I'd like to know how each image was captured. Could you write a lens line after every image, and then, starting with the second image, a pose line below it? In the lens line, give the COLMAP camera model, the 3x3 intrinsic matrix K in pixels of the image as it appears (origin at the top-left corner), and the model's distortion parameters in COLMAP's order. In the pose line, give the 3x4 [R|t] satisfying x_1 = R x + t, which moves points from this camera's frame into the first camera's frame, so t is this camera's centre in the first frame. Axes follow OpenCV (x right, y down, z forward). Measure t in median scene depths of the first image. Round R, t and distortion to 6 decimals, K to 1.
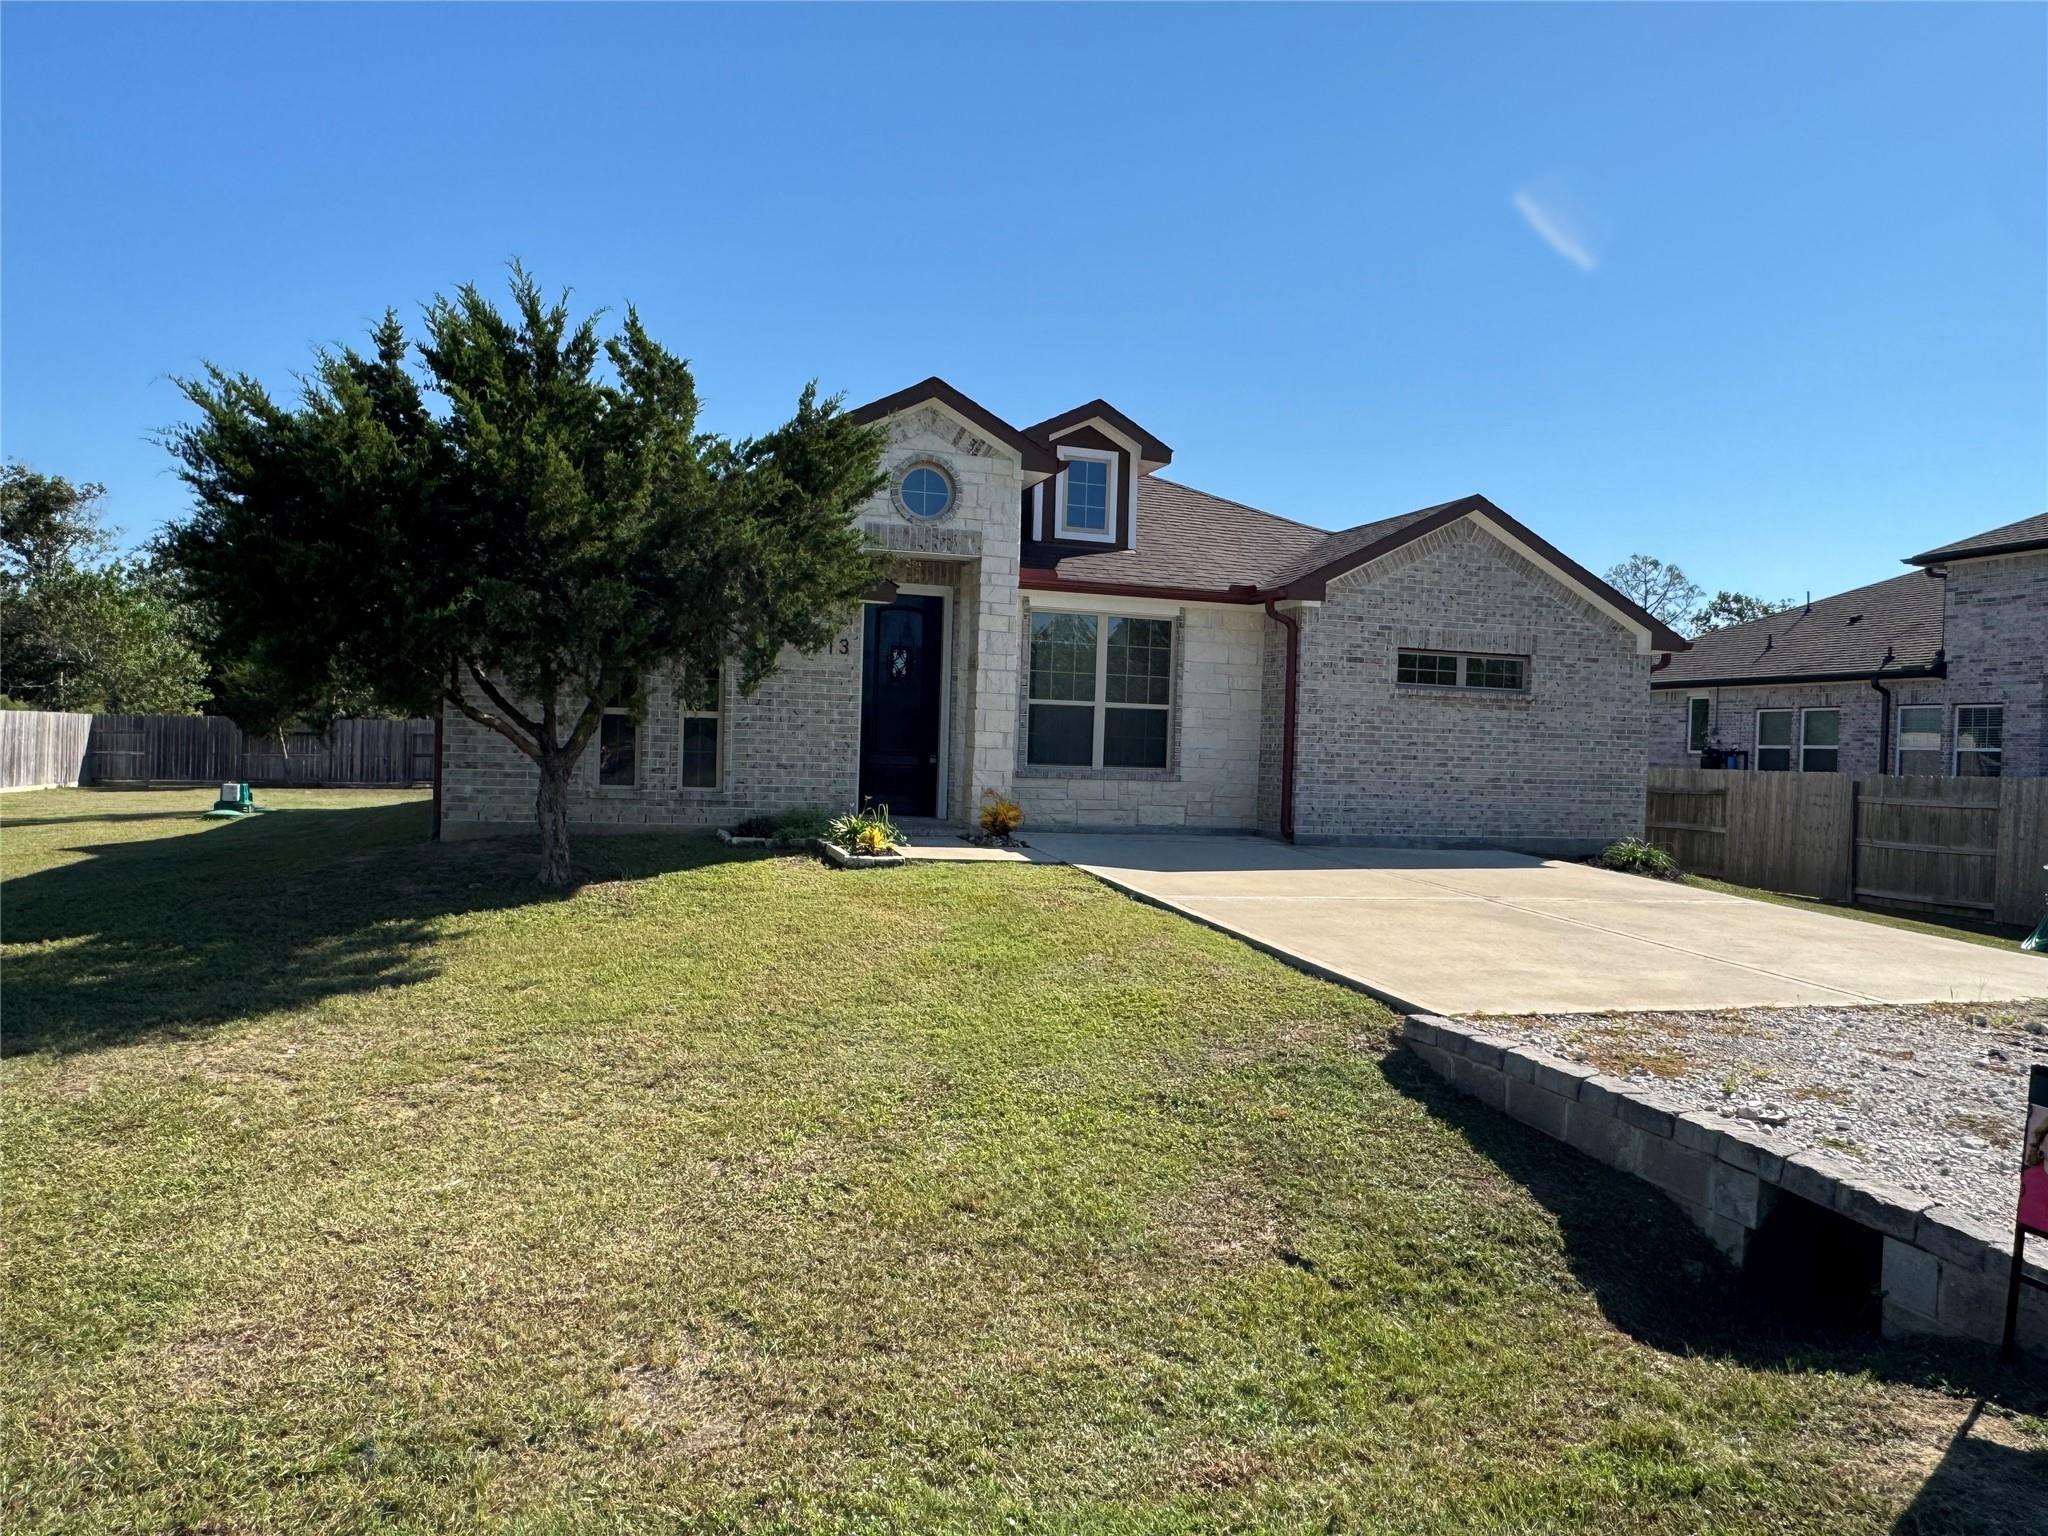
lens RADIAL K [[1350.2, 0, 1024.0], [0, 1350.2, 768.0], [0, 0, 1]] dist [-0.003952, 0.000541]
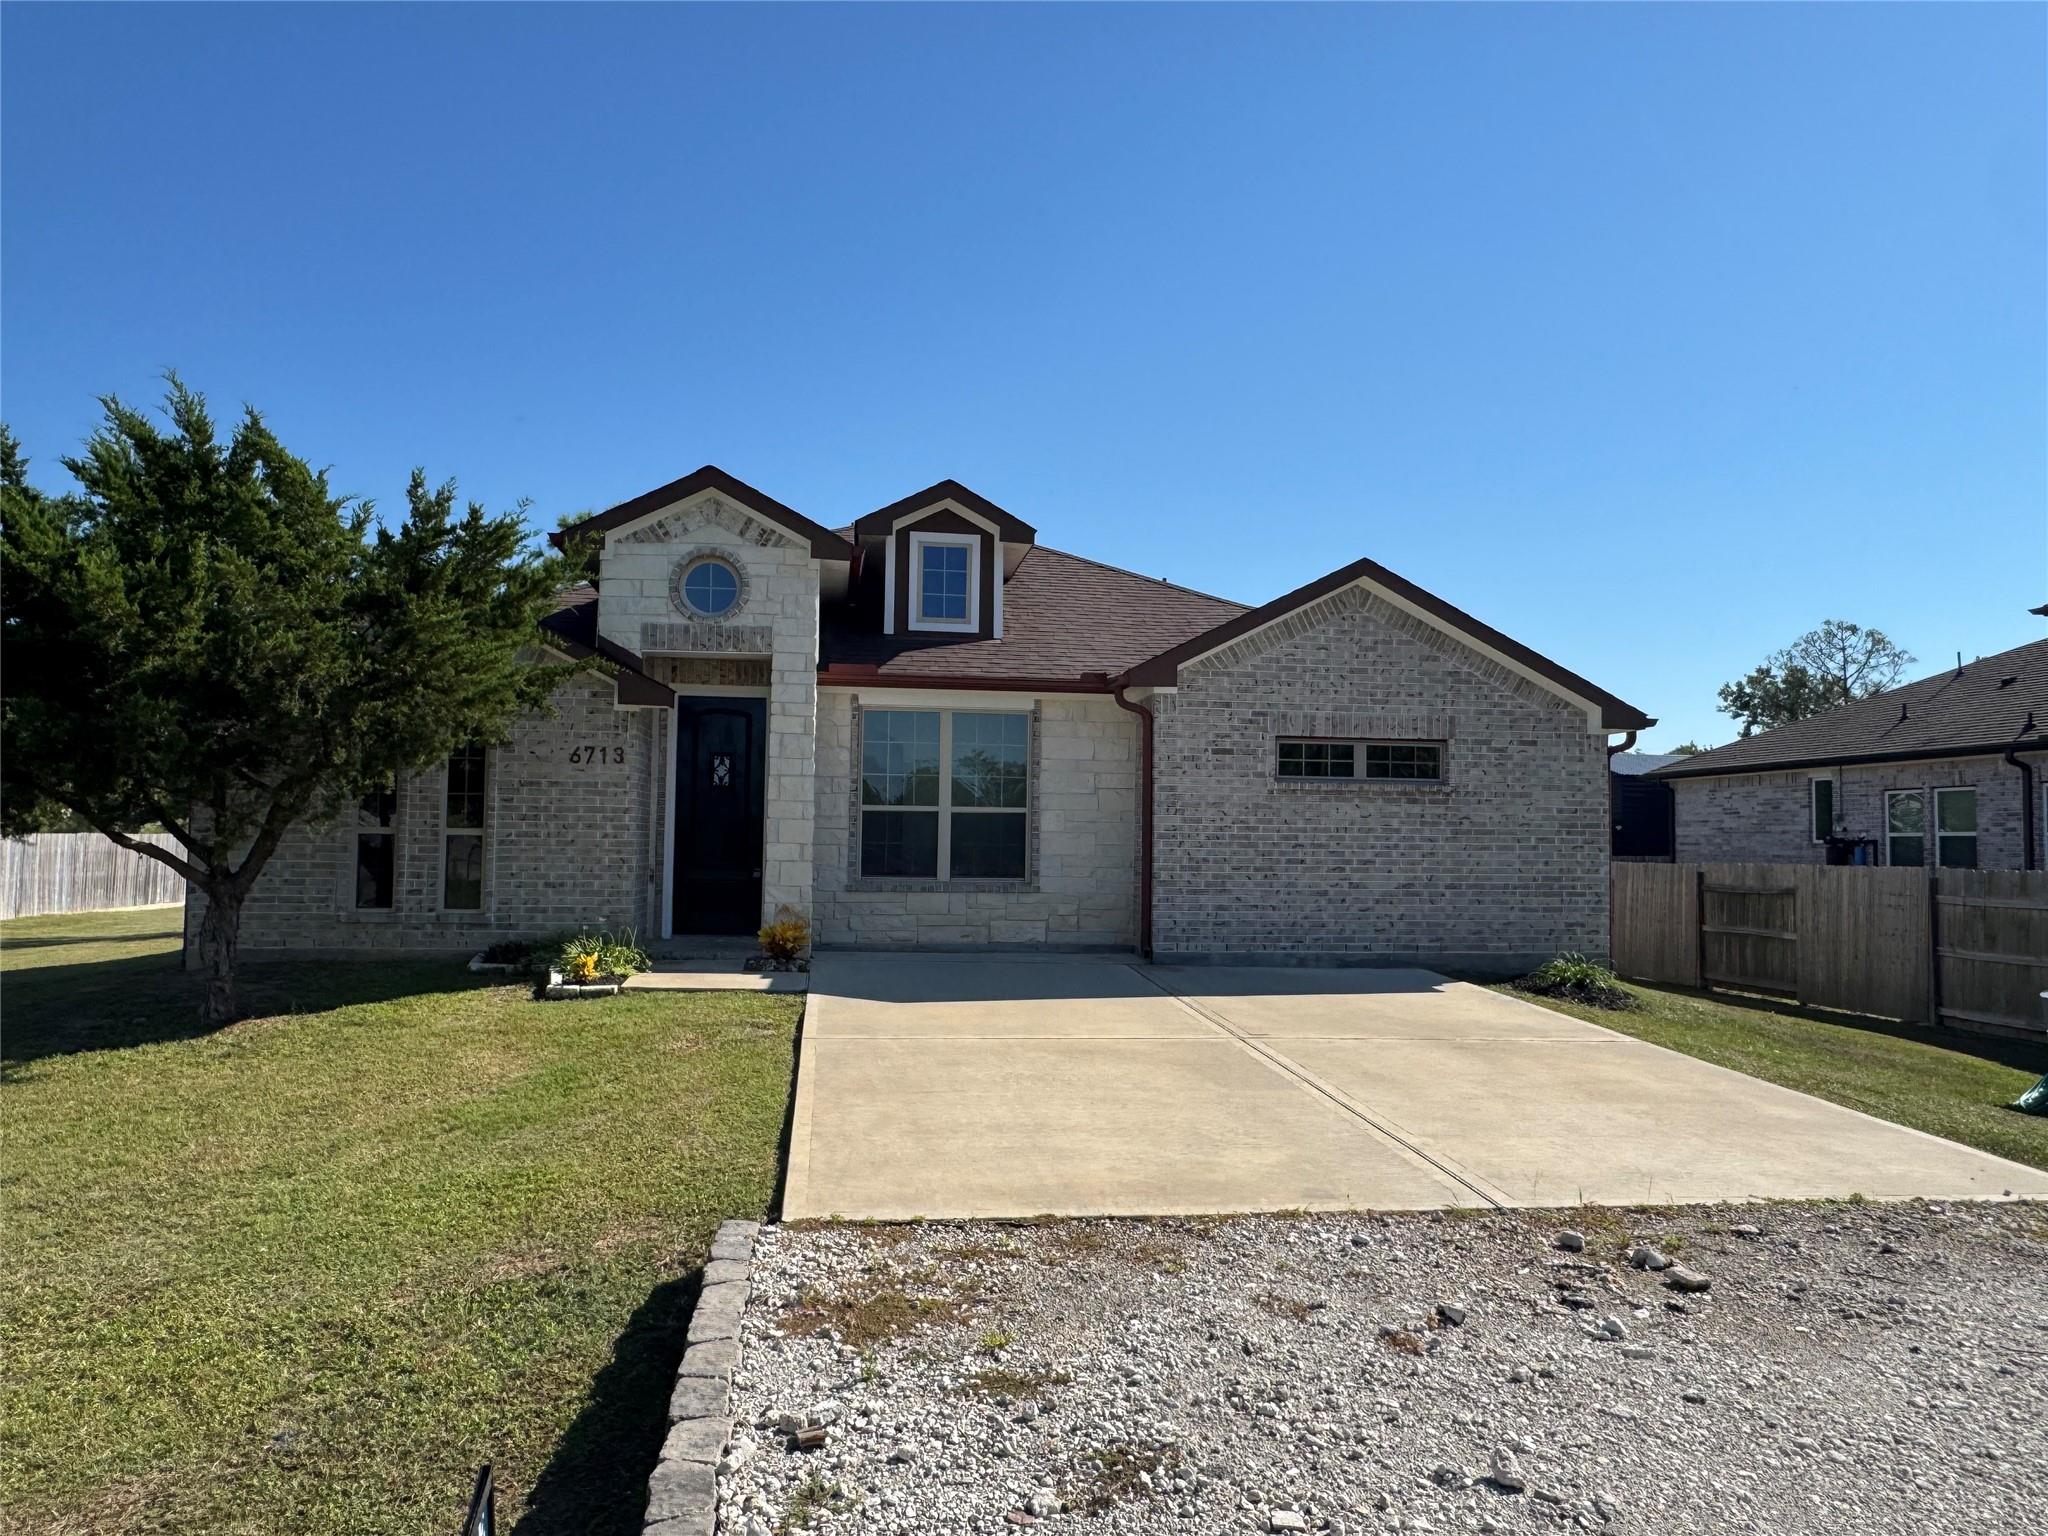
lens RADIAL K [[1350.2, 0, 1024.0], [0, 1350.2, 768.0], [0, 0, 1]] dist [-0.003952, 0.000541]
pose [[0.985708, -0.028906, -0.165963, 0.258951], [0.016743, 0.997101, -0.074224, -0.006304], [0.167627, 0.070384, 0.983335, 0.112962]]
